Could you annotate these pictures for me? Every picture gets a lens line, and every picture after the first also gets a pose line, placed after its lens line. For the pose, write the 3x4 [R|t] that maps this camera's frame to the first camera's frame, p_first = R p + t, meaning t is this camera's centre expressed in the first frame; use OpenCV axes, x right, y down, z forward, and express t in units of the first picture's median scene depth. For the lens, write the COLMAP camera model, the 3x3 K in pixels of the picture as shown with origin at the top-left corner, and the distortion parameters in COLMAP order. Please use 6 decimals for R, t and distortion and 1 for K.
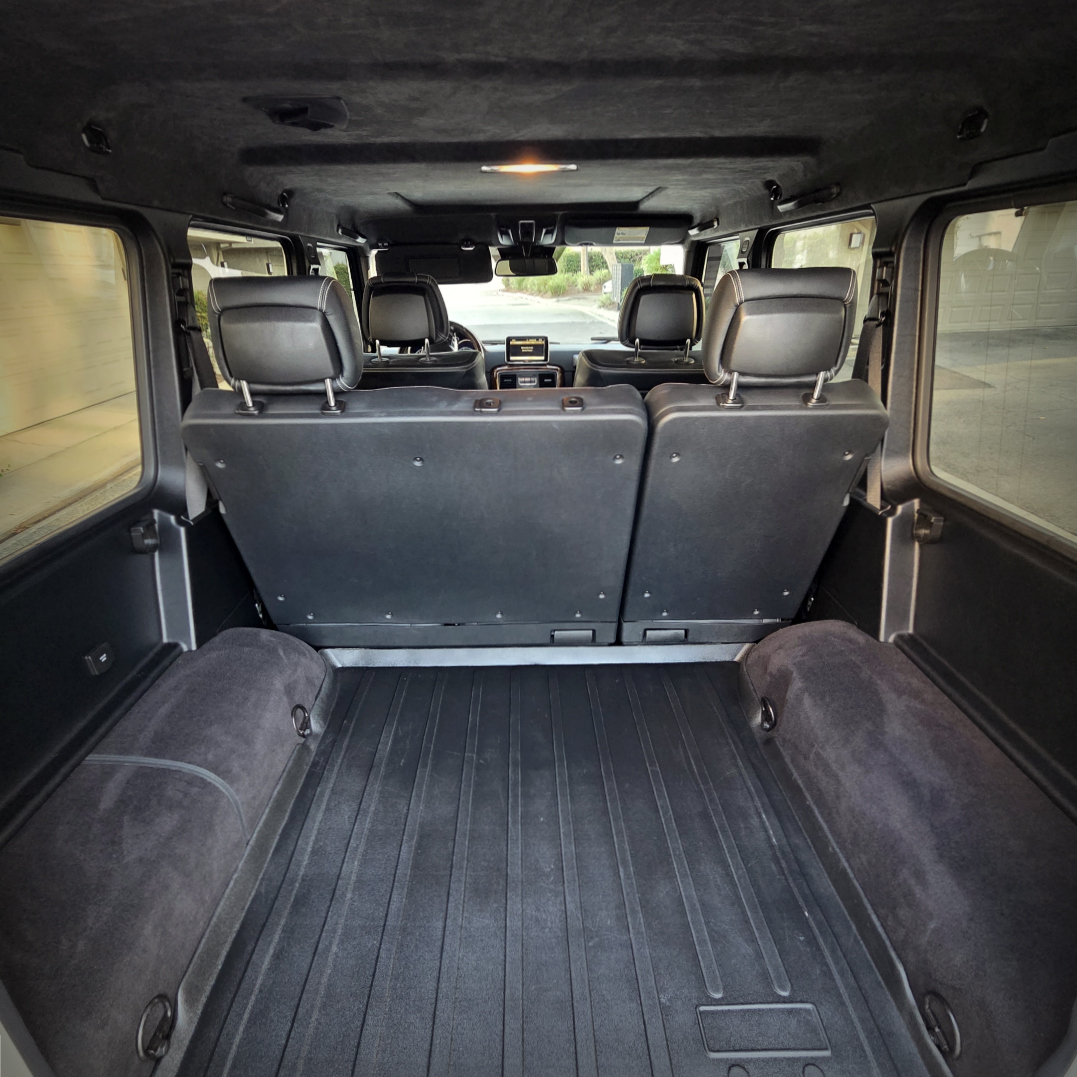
lens RADIAL K [[599.7, 0, 503.4], [0, 599.7, 545.3], [0, 0, 1]] dist [0.011263, -0.000749]
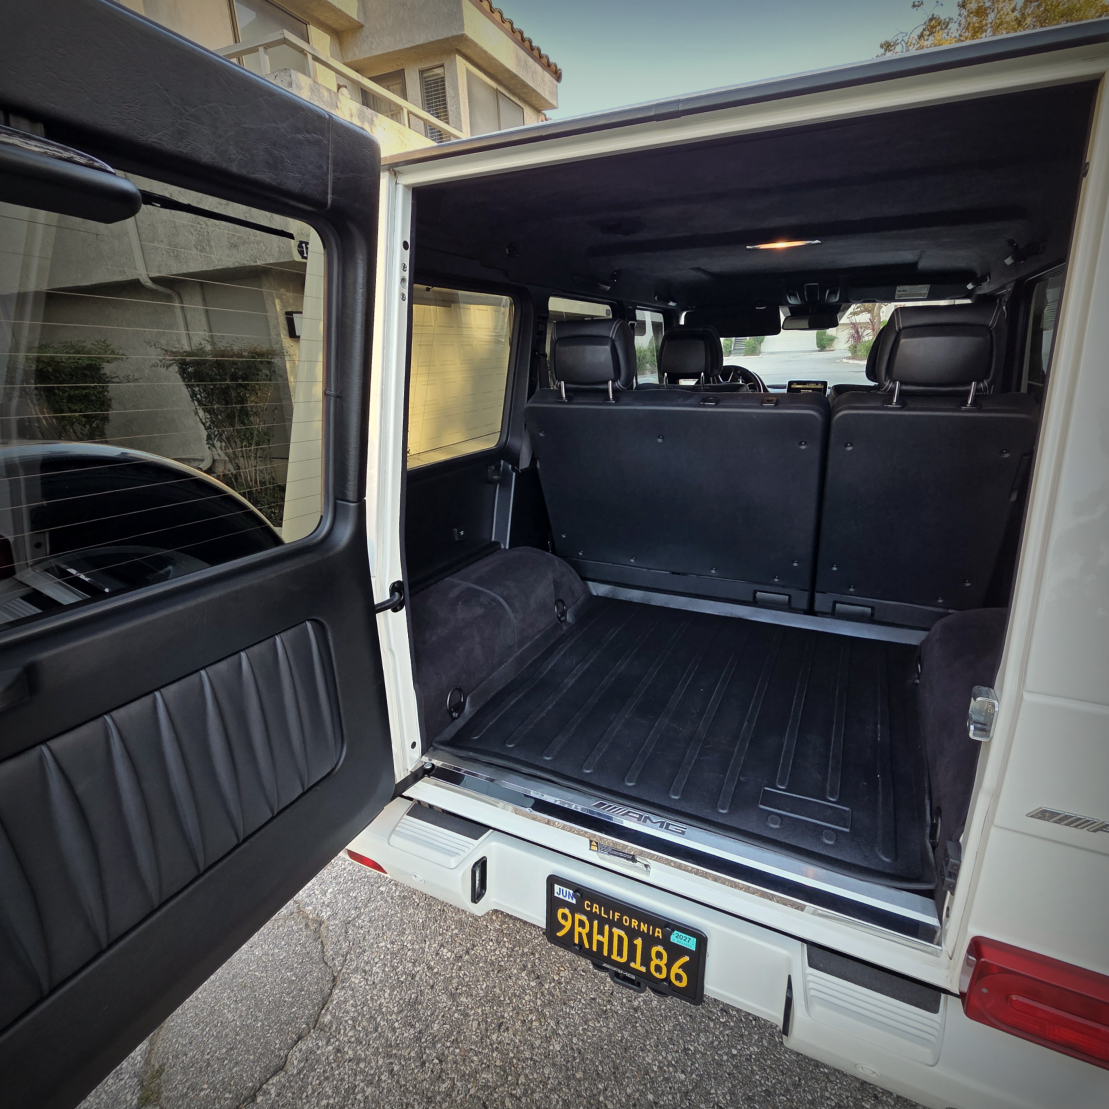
lens RADIAL K [[617.6, 0, 560.0], [0, 617.6, 553.6], [0, 0, 1]] dist [0.011263, -0.000749]
pose [[0.903366, 0.133404, -0.407595, 0.268656], [-0.173854, 0.982710, -0.063682, 0.254952], [0.392053, 0.128391, 0.910939, -0.415130]]
